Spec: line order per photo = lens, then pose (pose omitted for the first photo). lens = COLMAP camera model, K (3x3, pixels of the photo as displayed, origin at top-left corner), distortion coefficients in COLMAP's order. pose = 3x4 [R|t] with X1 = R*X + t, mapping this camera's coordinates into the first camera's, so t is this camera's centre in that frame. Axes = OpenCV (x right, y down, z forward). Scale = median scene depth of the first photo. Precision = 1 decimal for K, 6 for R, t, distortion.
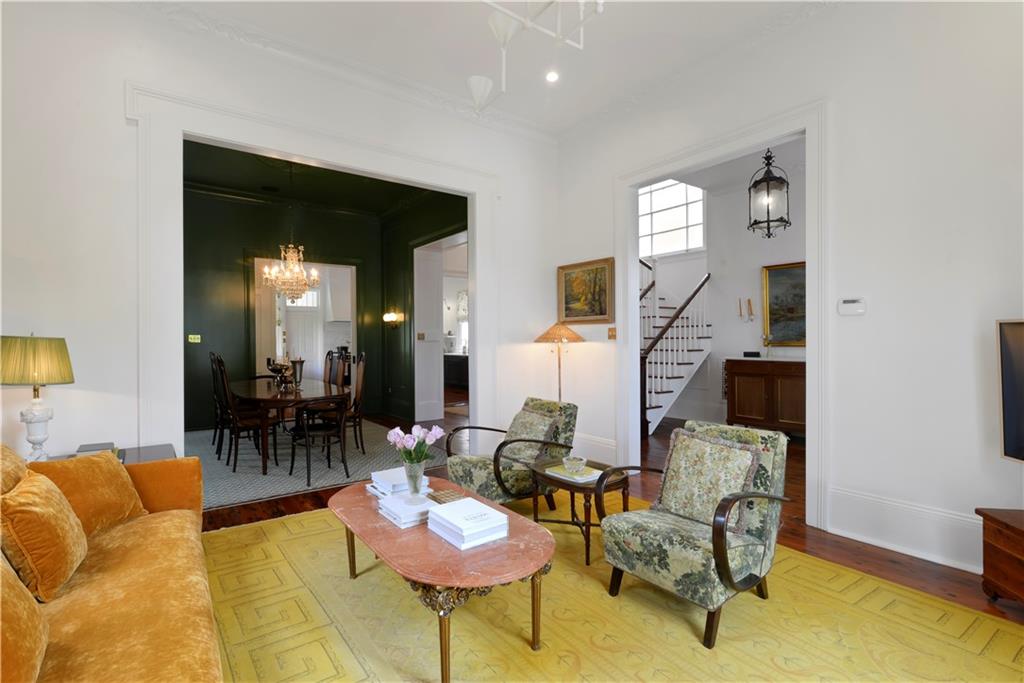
lens RADIAL K [[477.2, 0, 509.9], [0, 477.2, 338.8], [0, 0, 1]] dist [-0.002790, -0.000451]
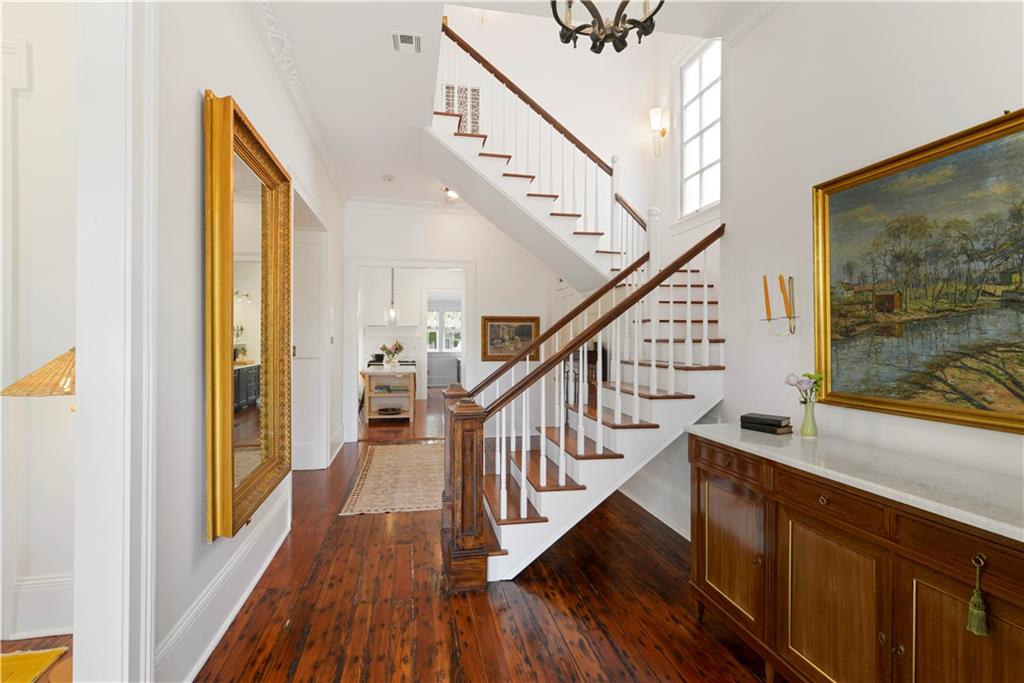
lens RADIAL K [[477.2, 0, 509.9], [0, 477.2, 338.8], [0, 0, 1]] dist [-0.002790, -0.000451]
pose [[0.902241, 0.006775, -0.431178, 0.485826], [-0.004802, 0.999972, 0.005664, -0.035174], [0.431205, -0.003040, 0.902249, 0.575806]]
